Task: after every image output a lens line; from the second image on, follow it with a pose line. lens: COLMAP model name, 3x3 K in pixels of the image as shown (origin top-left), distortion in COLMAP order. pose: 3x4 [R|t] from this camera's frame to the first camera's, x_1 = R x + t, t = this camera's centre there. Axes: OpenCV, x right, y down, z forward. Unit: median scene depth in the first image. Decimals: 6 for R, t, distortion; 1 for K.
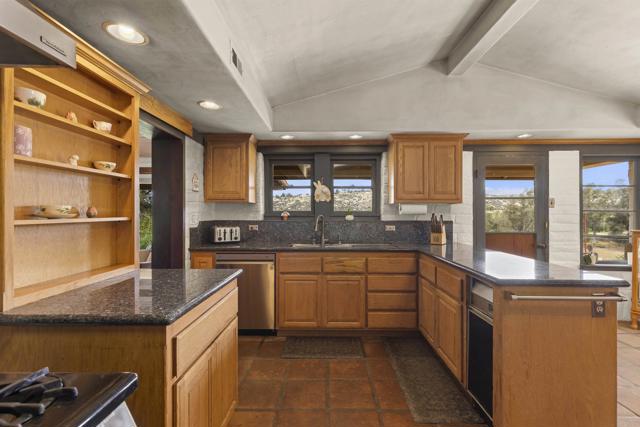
lens RADIAL K [[286.6, 0, 322.2], [0, 286.6, 211.6], [0, 0, 1]] dist [0.014331, -0.000411]
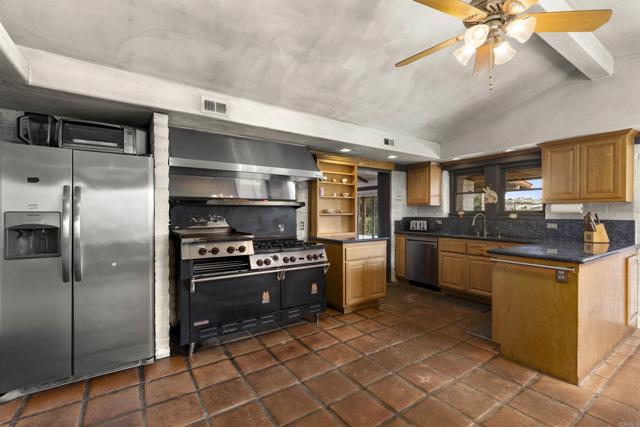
lens RADIAL K [[286.6, 0, 322.2], [0, 286.6, 211.6], [0, 0, 1]] dist [0.014331, -0.000411]
pose [[0.577040, -0.003401, -0.816709, 0.697500], [0.002169, 0.999994, -0.002631, 0.004463], [0.816713, -0.000253, 0.577044, -0.388068]]
